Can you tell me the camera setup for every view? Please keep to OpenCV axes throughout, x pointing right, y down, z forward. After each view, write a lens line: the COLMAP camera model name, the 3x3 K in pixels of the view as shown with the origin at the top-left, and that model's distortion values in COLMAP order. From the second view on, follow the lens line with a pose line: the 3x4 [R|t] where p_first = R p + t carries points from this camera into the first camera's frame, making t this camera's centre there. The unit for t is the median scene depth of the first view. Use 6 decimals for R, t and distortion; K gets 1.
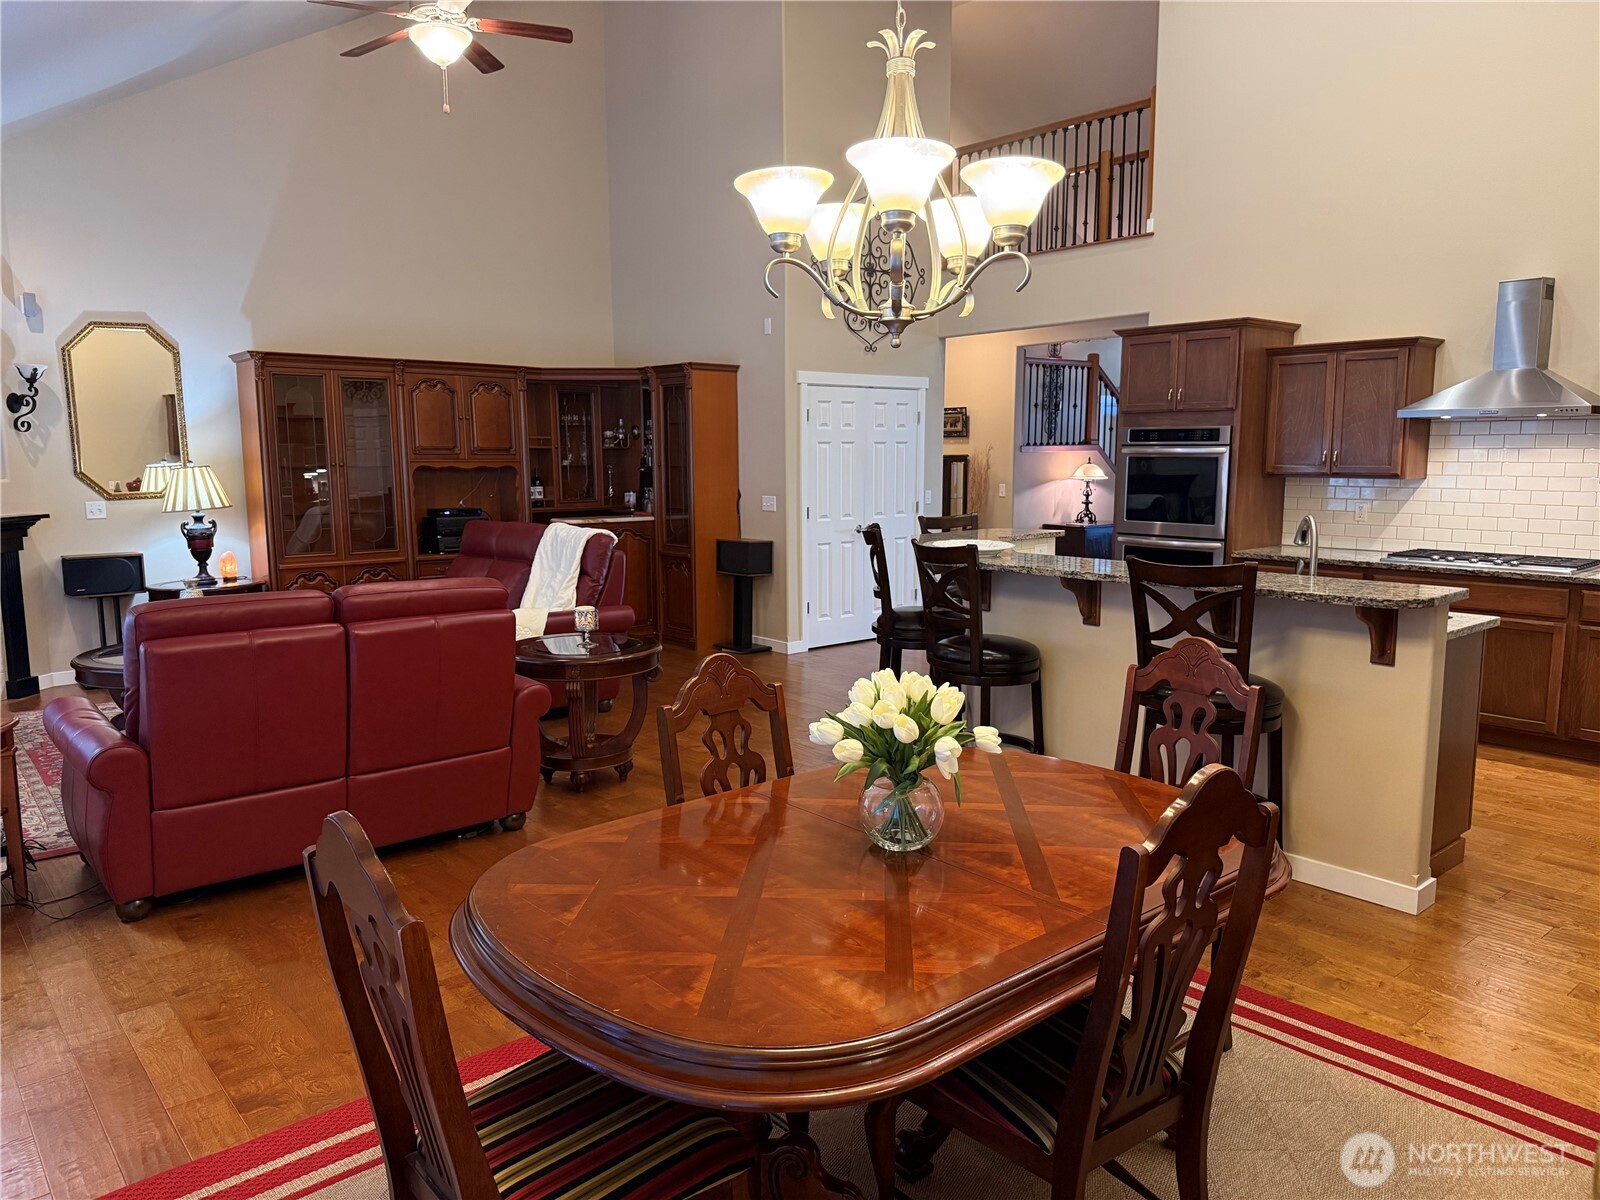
lens RADIAL K [[1118.4, 0, 789.4], [0, 1118.4, 607.9], [0, 0, 1]] dist [0.059087, -0.069925]
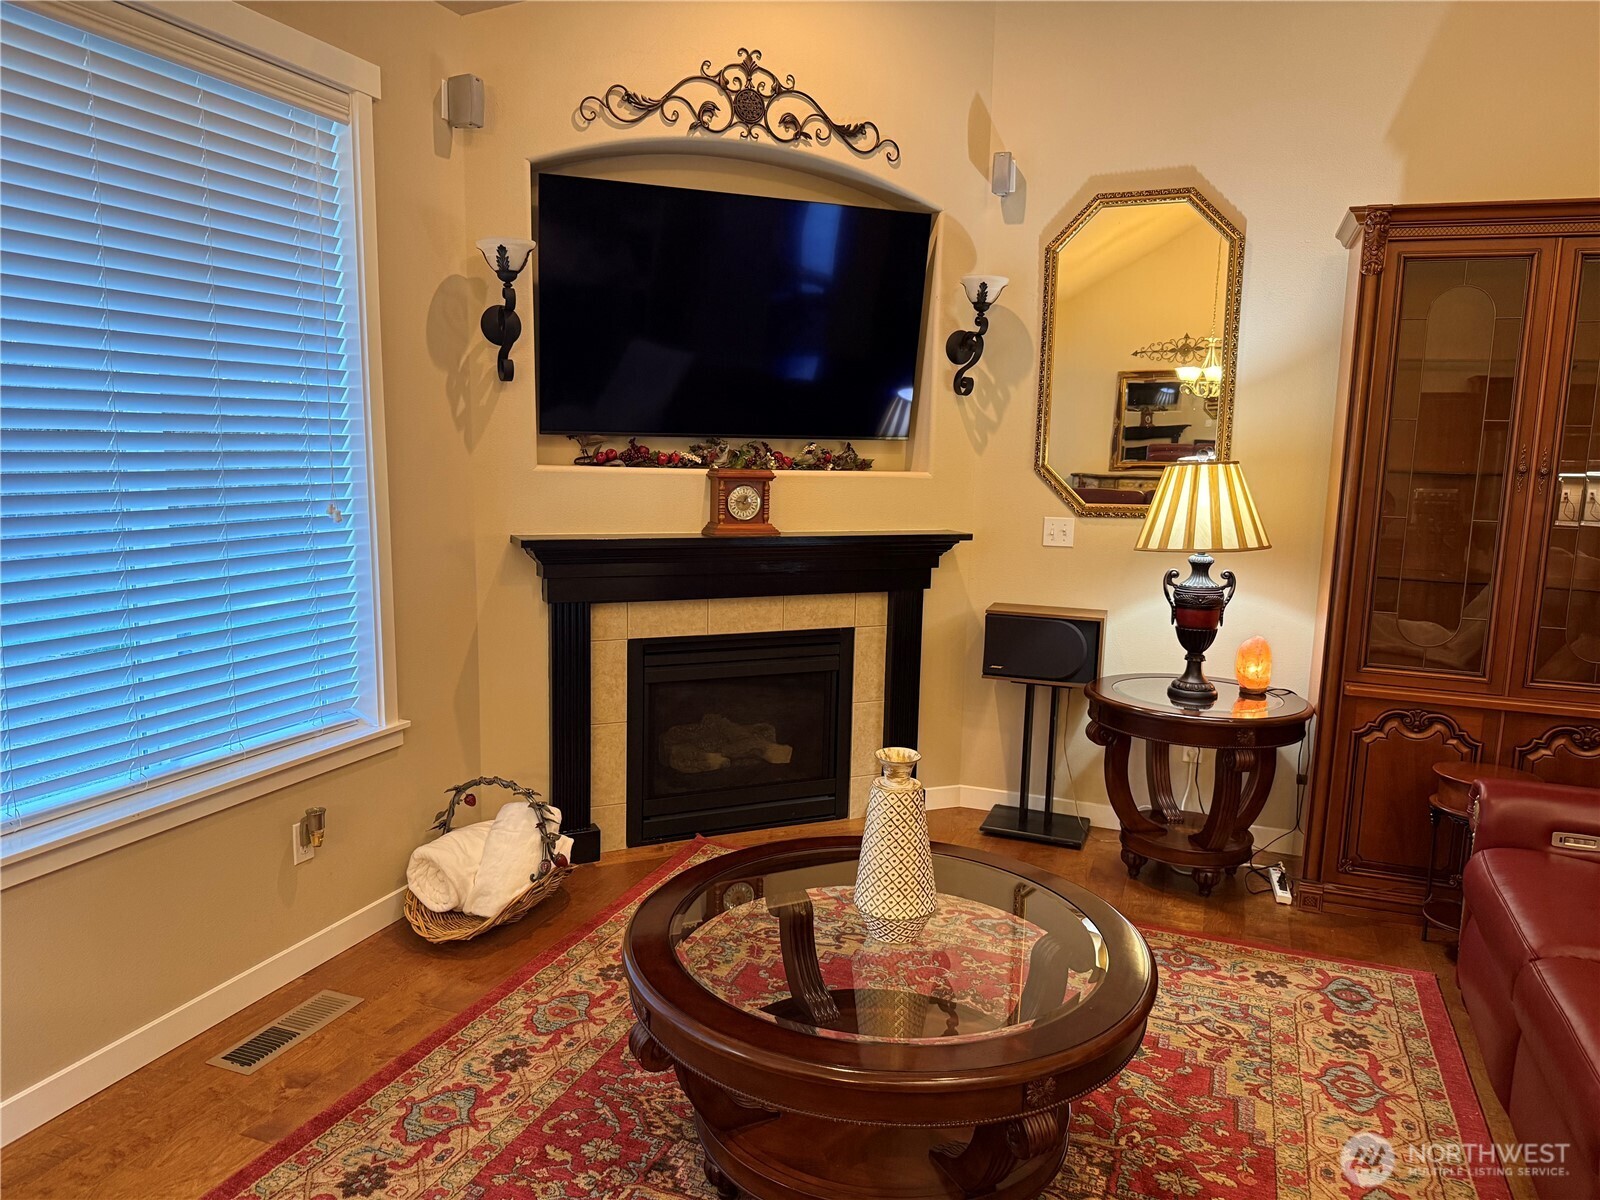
lens RADIAL K [[1118.4, 0, 796.6], [0, 1118.4, 614.3], [0, 0, 1]] dist [0.059087, -0.069925]
pose [[0.487099, 0.154332, -0.859602, -0.178082], [-0.145714, 0.984828, 0.094245, -0.079213], [0.861105, 0.079349, 0.502197, 0.596920]]
